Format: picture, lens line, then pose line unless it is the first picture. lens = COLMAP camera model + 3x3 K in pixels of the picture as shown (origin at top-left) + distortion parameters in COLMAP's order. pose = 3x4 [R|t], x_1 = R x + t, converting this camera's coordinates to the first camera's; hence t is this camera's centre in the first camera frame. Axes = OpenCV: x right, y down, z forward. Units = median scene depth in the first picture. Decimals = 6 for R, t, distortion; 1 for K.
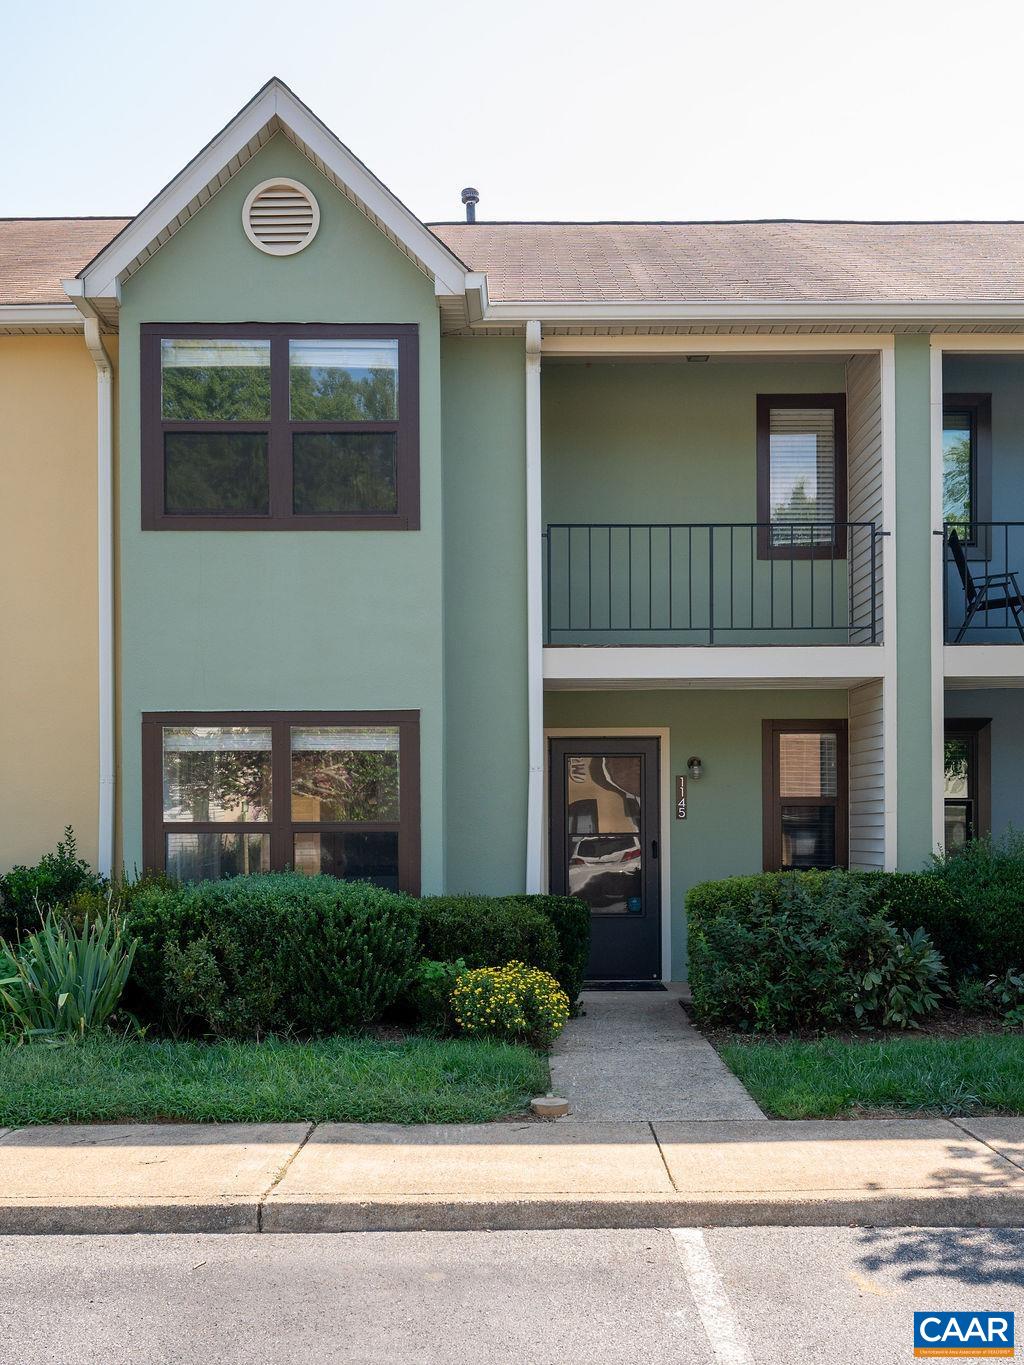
lens RADIAL K [[1566.7, 0, 513.1], [0, 1566.7, 680.2], [0, 0, 1]] dist [-0.030792, 0.000000]
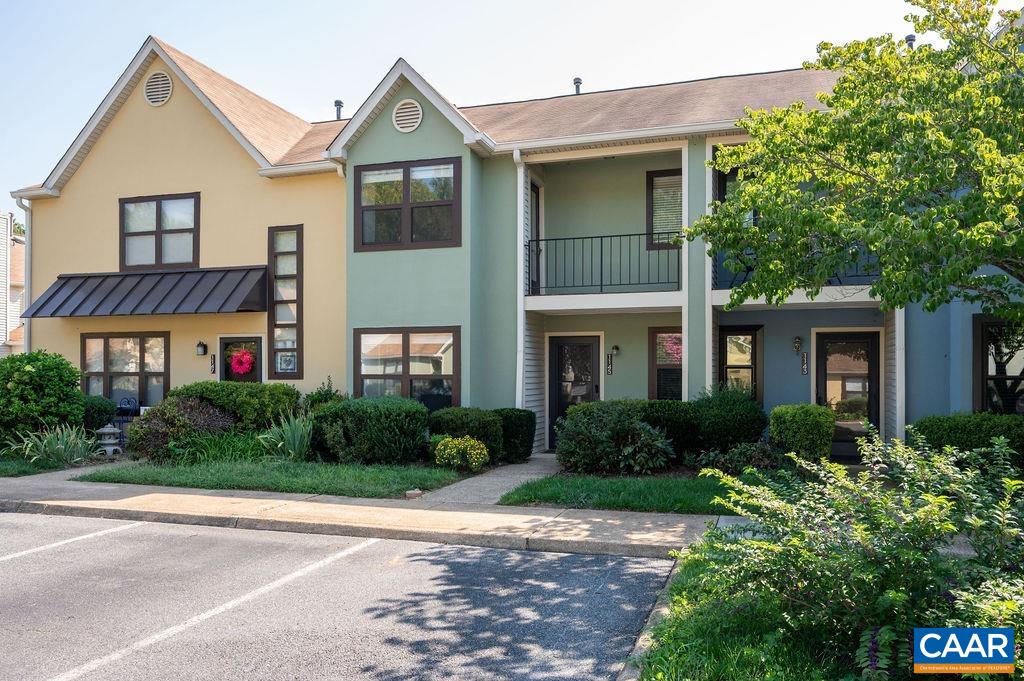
lens RADIAL K [[784.5, 0, 514.6], [0, 784.5, 289.5], [0, 0, 1]] dist [-0.015670, -0.000258]
pose [[0.944563, -0.029957, -0.326961, 0.382810], [0.022885, 0.999414, -0.025457, -0.002749], [0.327532, 0.016563, 0.944695, -0.053966]]
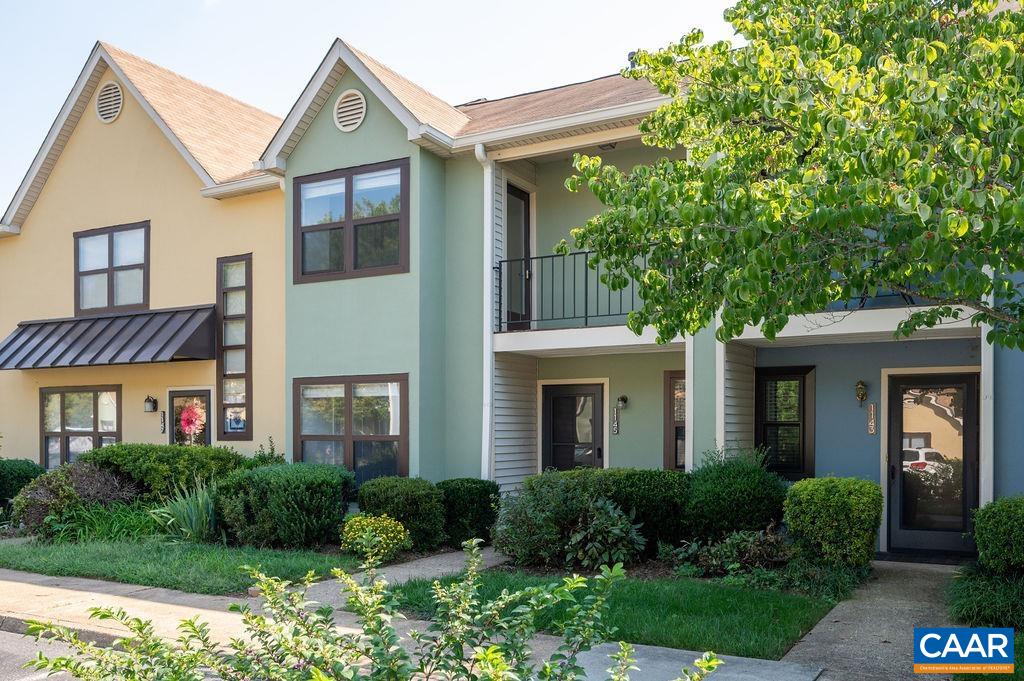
lens RADIAL K [[926.3, 0, 510.4], [0, 926.3, 344.6], [0, 0, 1]] dist [-0.017187, -0.009734]
pose [[0.859612, -0.043995, -0.509050, 0.571406], [0.041525, 0.999006, -0.016219, 0.008560], [0.509258, -0.007196, 0.860584, 0.145055]]
